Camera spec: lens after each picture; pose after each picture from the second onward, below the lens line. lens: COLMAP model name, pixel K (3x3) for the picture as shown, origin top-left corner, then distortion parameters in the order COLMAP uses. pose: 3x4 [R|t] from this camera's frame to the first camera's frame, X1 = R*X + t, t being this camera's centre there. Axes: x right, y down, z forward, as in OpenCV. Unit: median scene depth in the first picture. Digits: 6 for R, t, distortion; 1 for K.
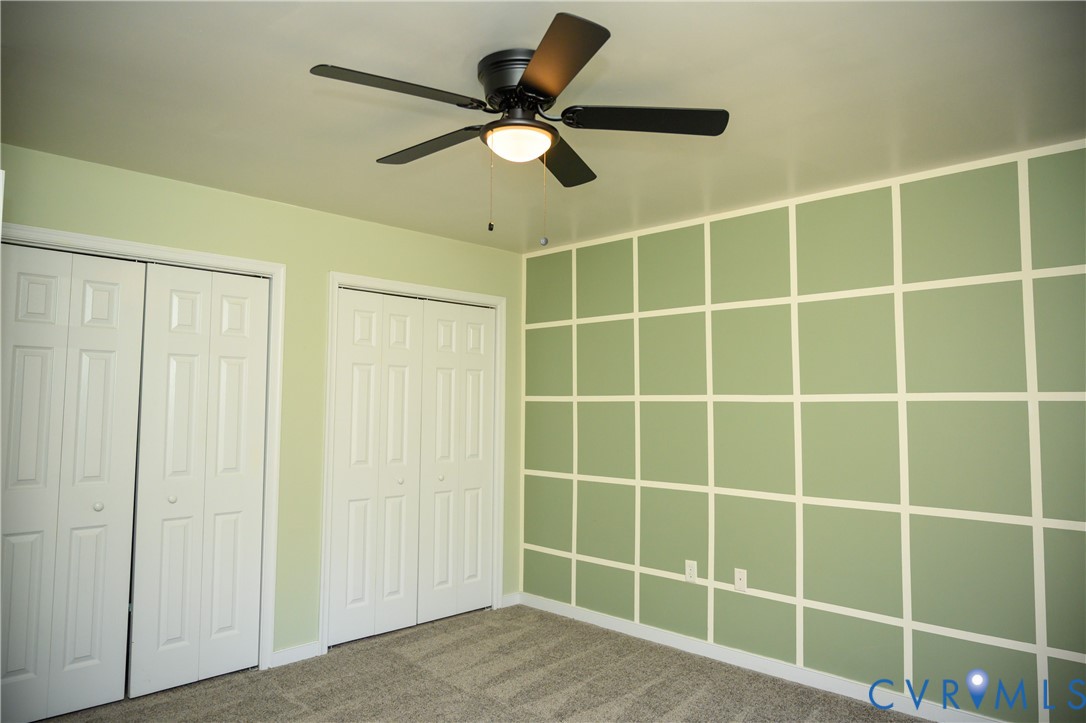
lens RADIAL K [[733.0, 0, 540.4], [0, 733.0, 359.4], [0, 0, 1]] dist [-0.004526, 0.003302]
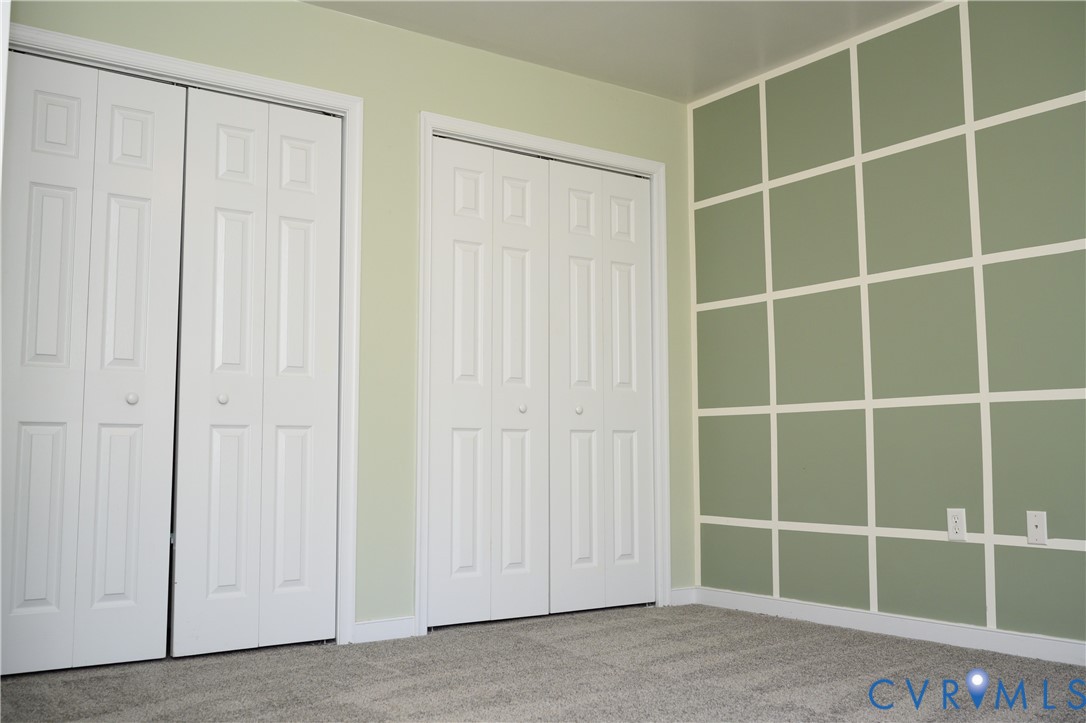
lens RADIAL K [[1054.6, 0, 536.4], [0, 1054.6, 362.2], [0, 0, 1]] dist [-0.000306, 0.000000]
pose [[0.985024, -0.026455, -0.170374, -0.002090], [0.021358, 0.999270, -0.031680, 0.170882], [0.171088, 0.027567, 0.984870, -0.006273]]
